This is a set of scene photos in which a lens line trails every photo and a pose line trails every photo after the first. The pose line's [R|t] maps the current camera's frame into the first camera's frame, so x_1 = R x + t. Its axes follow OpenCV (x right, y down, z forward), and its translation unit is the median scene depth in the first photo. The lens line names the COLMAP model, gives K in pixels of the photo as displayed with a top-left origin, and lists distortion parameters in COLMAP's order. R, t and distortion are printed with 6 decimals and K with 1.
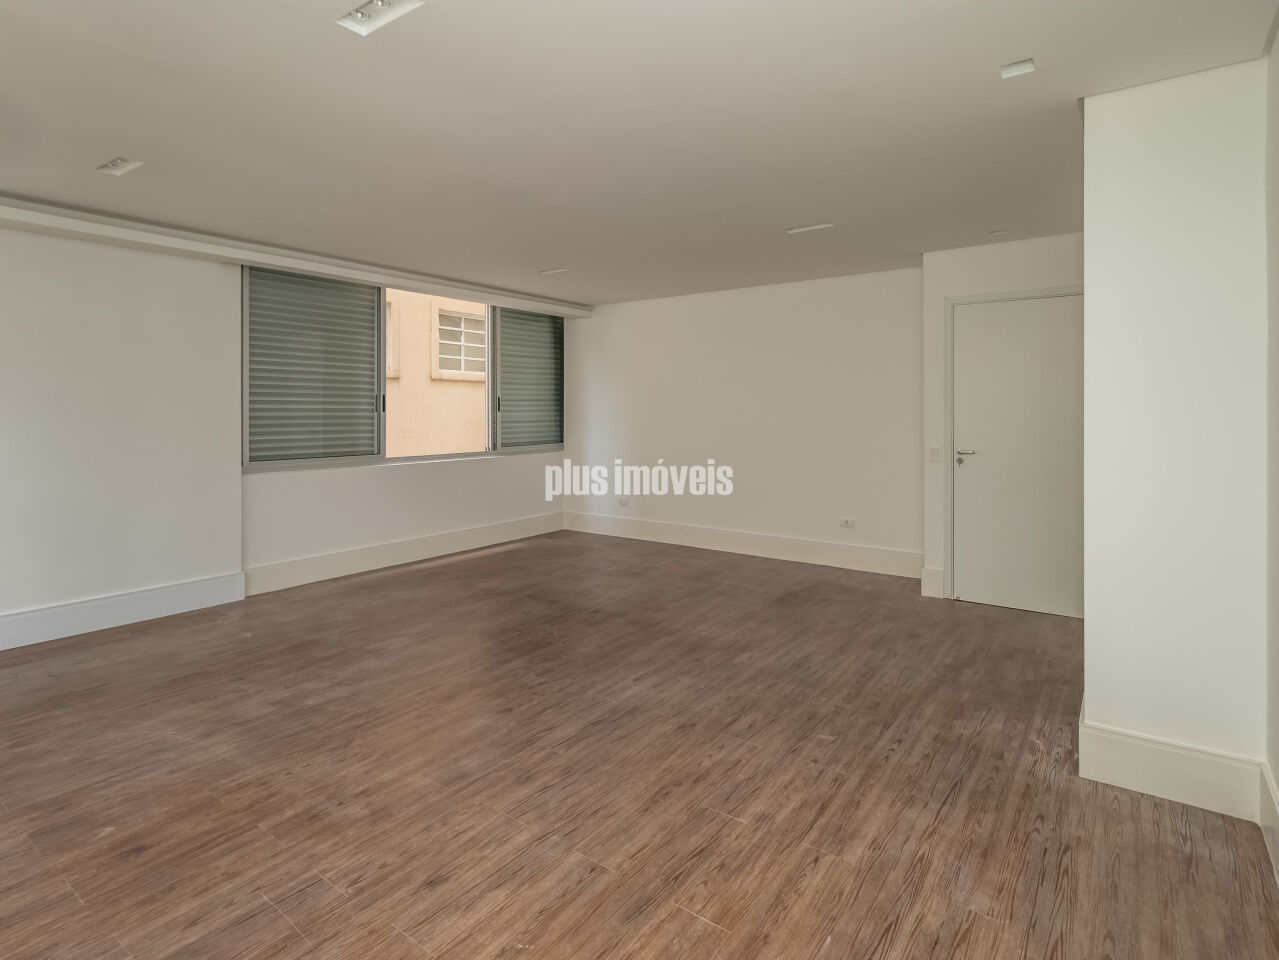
lens RADIAL K [[696.1, 0, 635.4], [0, 696.1, 418.9], [0, 0, 1]] dist [-0.000552, -0.000032]
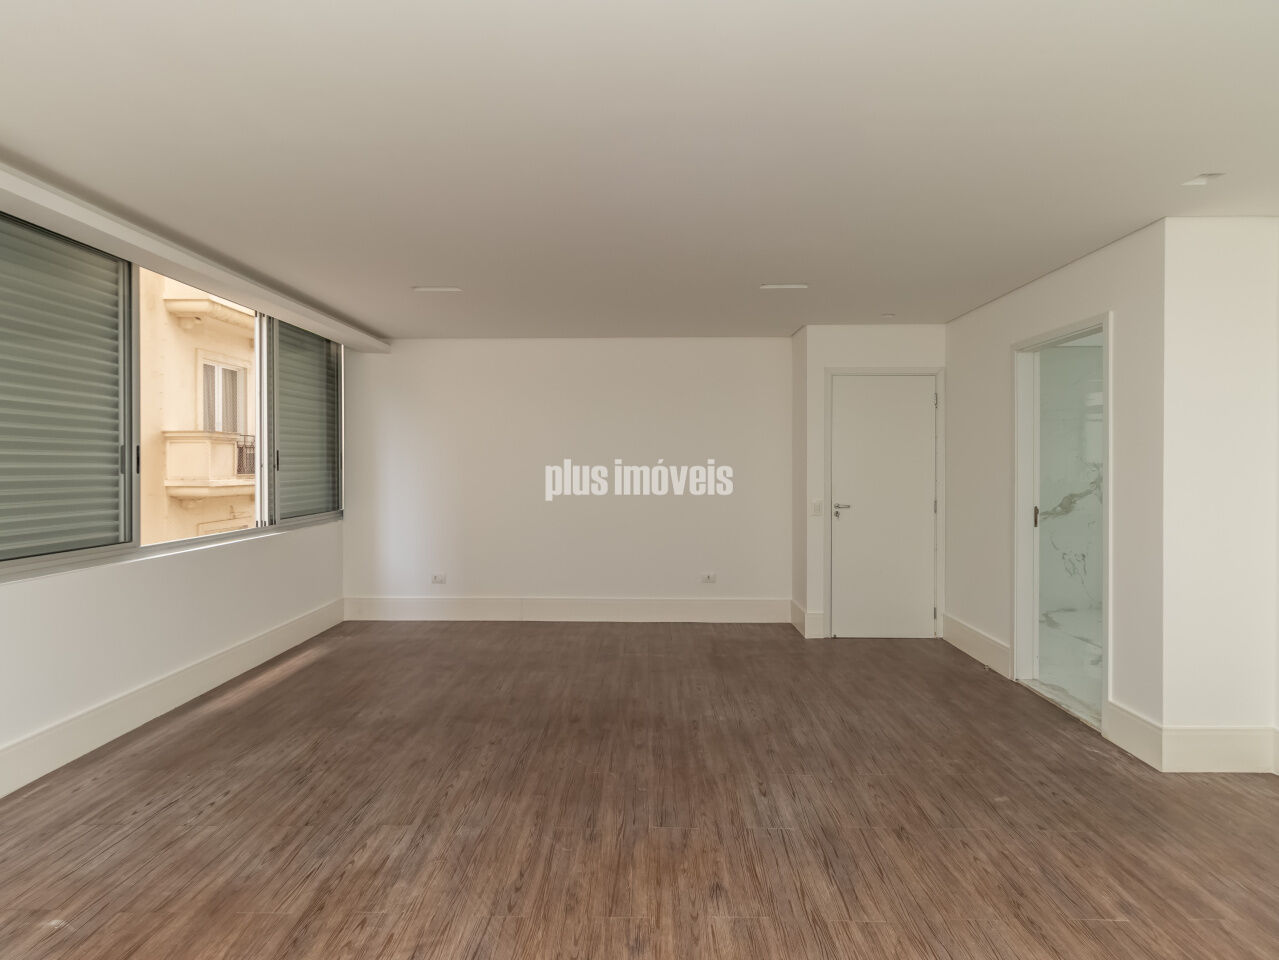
lens RADIAL K [[667.5, 0, 634.4], [0, 667.5, 473.0], [0, 0, 1]] dist [0.003211, 0.000617]
pose [[0.812200, -0.007810, 0.583327, -0.556364], [0.006955, 0.999969, 0.003705, -0.015562], [-0.583337, 0.001048, 0.812229, 0.409469]]
